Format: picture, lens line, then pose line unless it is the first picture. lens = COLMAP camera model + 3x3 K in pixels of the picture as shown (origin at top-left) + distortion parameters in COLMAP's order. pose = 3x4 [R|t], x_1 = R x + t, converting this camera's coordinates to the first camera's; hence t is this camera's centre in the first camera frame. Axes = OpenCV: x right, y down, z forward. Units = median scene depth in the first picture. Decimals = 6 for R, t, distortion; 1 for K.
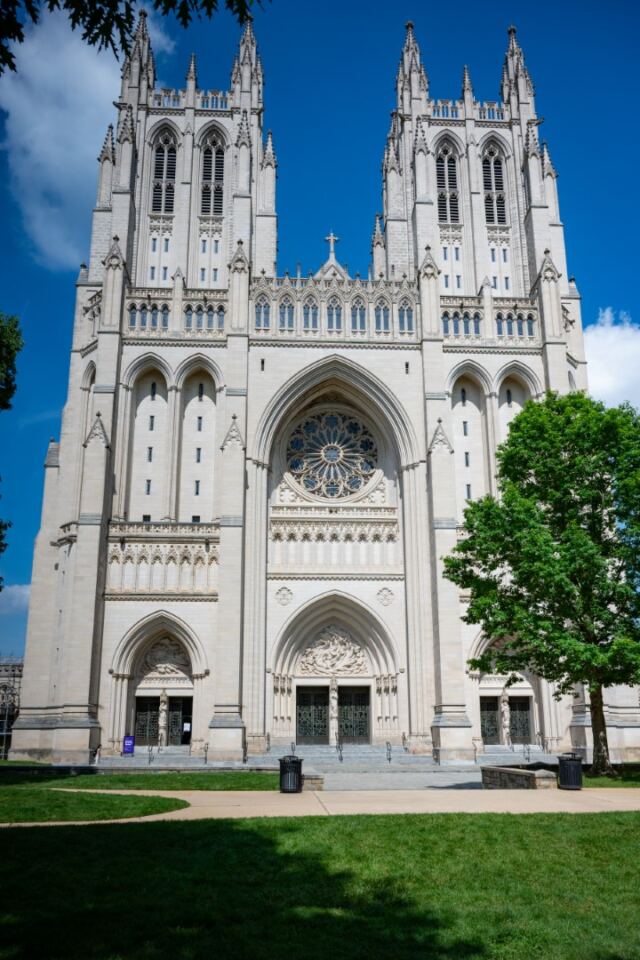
lens RADIAL K [[709.7, 0, 316.5], [0, 709.7, 568.8], [0, 0, 1]] dist [-0.013710, 0.007204]
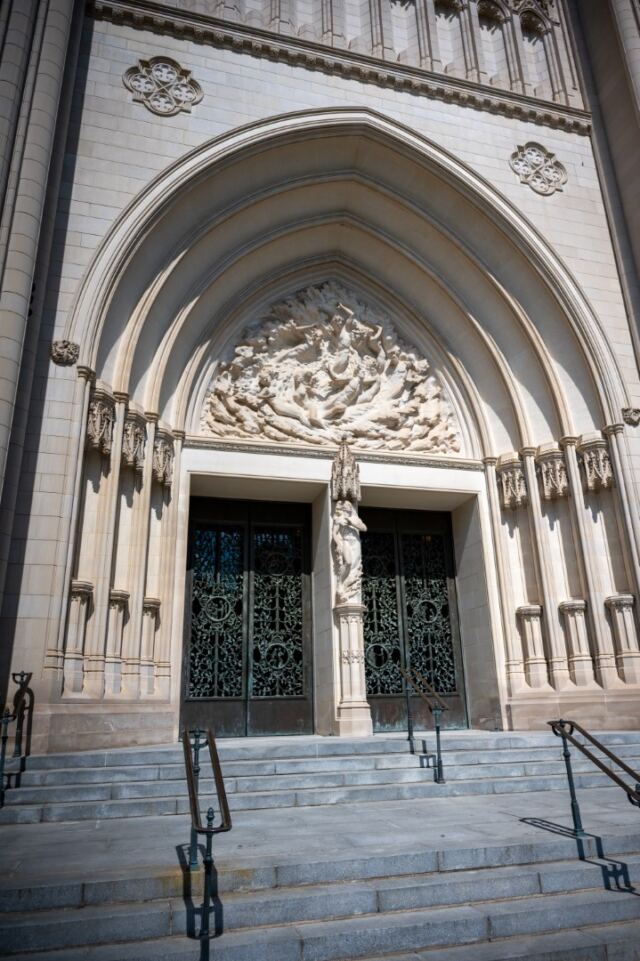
lens RADIAL K [[638.2, 0, 316.5], [0, 638.2, 477.9], [0, 0, 1]] dist [-0.011767, 0.007504]
pose [[0.974427, 0.057168, 0.217312, -0.033266], [-0.033127, 0.993076, -0.112702, 0.184061], [-0.222250, 0.102621, 0.969574, 0.769998]]
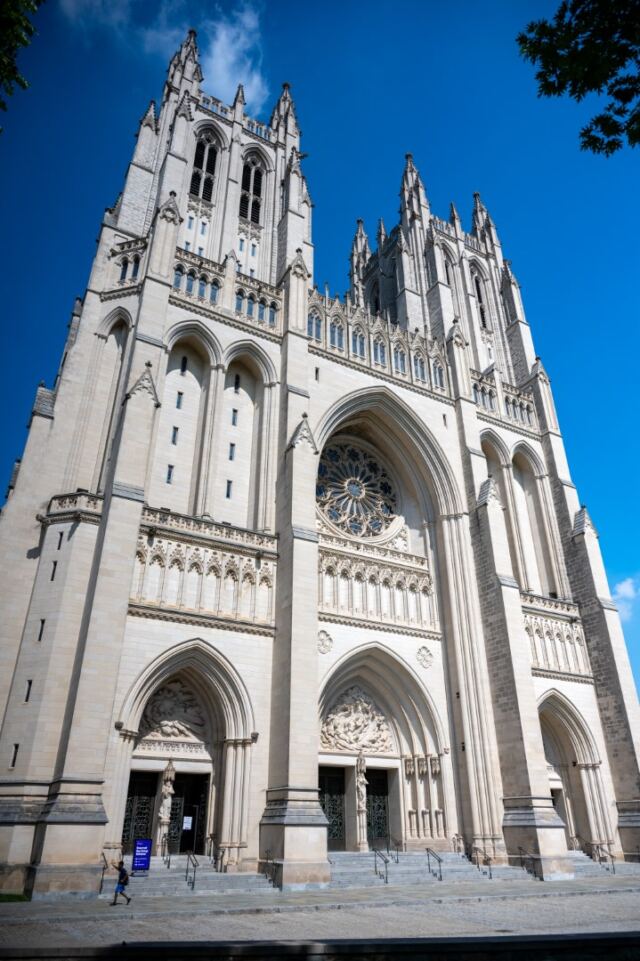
lens RADIAL K [[638.2, 0, 311.9], [0, 638.2, 477.3], [0, 0, 1]] dist [-0.011767, 0.007504]
pose [[0.891705, 0.225692, 0.392334, -0.365620], [-0.109105, 0.948431, -0.297614, 0.075036], [-0.439271, 0.222578, 0.870345, 0.332049]]
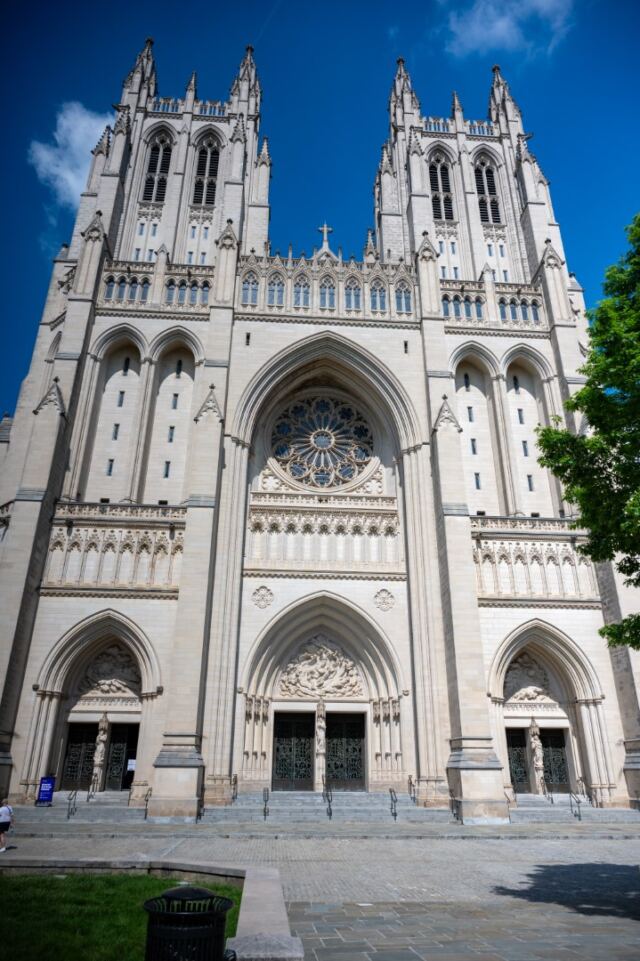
lens RADIAL K [[638.2, 0, 318.0], [0, 638.2, 473.3], [0, 0, 1]] dist [-0.011767, 0.007504]
pose [[0.999636, 0.019836, 0.018270, 0.002512], [-0.015633, 0.978266, -0.206765, 0.048523], [-0.021975, 0.206404, 0.978220, 0.231619]]
